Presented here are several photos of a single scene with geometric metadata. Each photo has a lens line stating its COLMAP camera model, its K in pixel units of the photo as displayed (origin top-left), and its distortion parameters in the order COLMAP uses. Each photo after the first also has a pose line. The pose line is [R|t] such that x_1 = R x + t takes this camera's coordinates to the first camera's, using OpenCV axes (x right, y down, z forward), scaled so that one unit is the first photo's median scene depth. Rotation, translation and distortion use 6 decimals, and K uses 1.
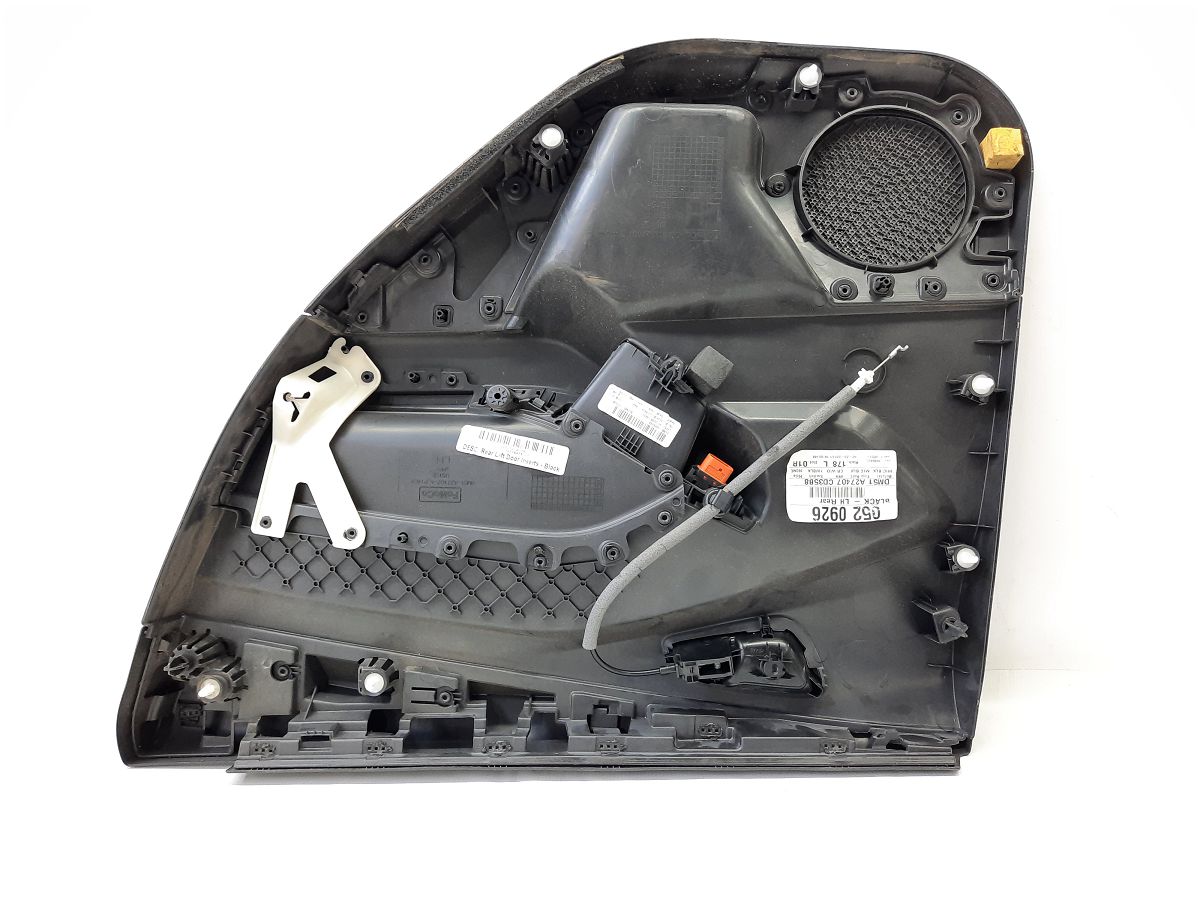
lens RADIAL K [[1093.3, 0, 600.2], [0, 1093.3, 448.2], [0, 0, 1]] dist [-0.059230, -0.019869]
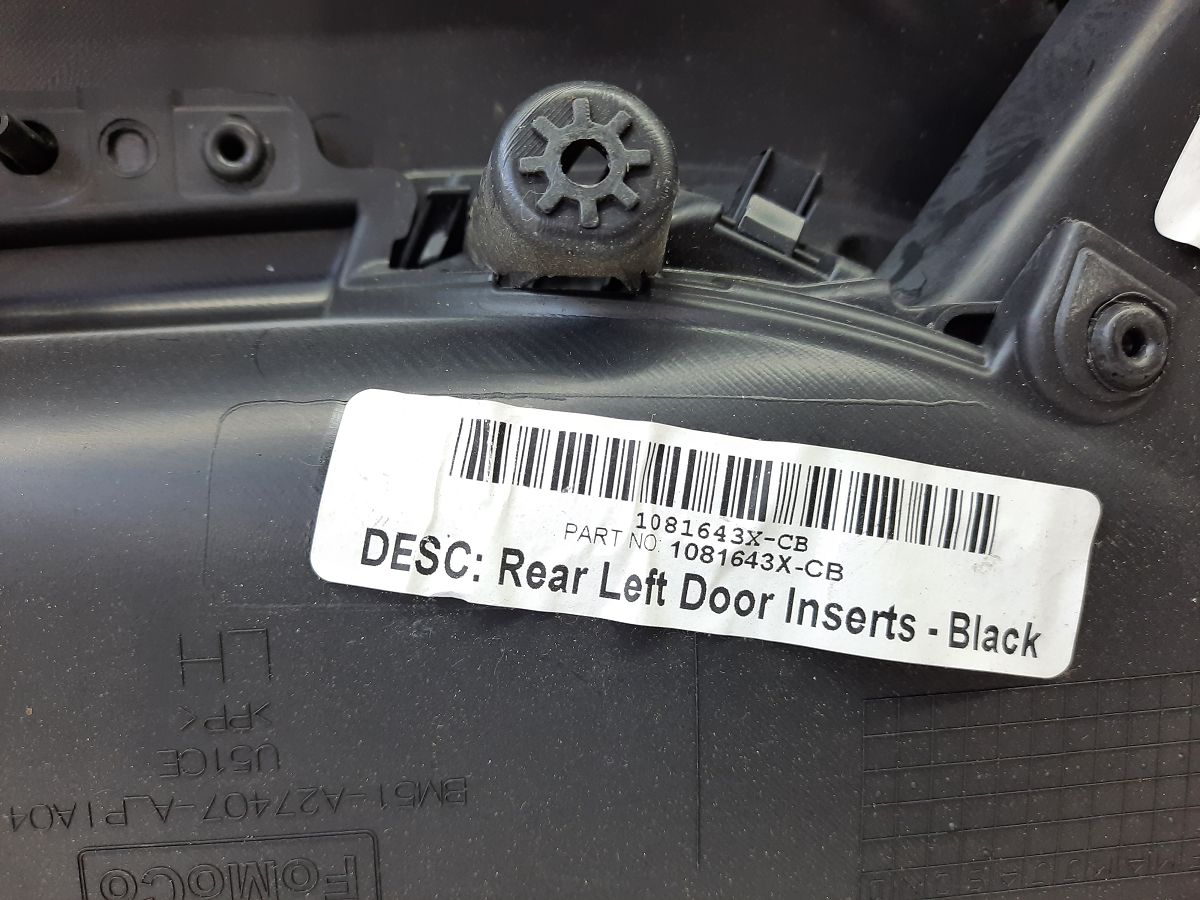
lens RADIAL K [[1093.3, 0, 599.1], [0, 1093.3, 451.5], [0, 0, 1]] dist [-0.059230, -0.019869]
pose [[0.982031, -0.087202, 0.167362, -0.117351], [0.074977, 0.994127, 0.078035, -0.022106], [-0.173184, -0.064085, 0.982802, 0.856109]]
